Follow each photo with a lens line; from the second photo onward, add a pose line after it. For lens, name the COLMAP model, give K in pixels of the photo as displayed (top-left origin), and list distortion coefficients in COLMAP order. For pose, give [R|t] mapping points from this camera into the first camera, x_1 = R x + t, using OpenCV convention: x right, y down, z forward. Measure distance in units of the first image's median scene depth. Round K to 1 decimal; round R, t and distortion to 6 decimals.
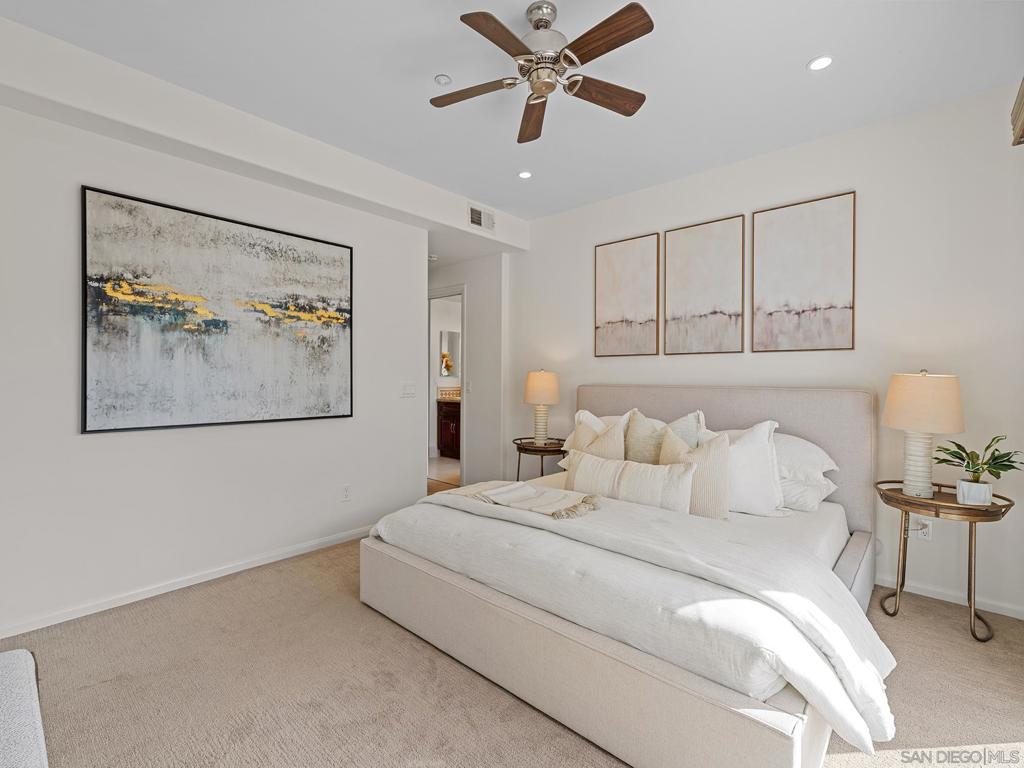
lens RADIAL K [[471.3, 0, 517.3], [0, 471.3, 378.8], [0, 0, 1]] dist [-0.004479, 0.000428]
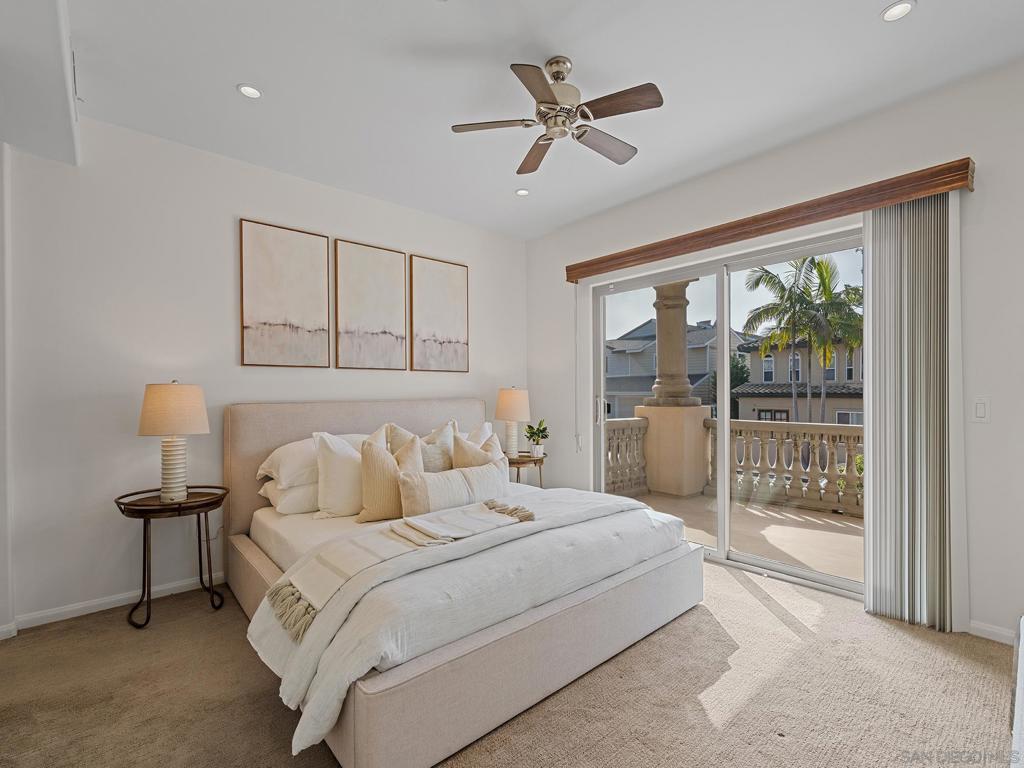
lens RADIAL K [[471.3, 0, 517.4], [0, 471.3, 387.5], [0, 0, 1]] dist [-0.004479, 0.000428]
pose [[0.126912, 0.000464, 0.991914, -0.644732], [0.002990, 0.999995, -0.000850, -0.010301], [-0.991910, 0.003074, 0.126910, 0.560409]]
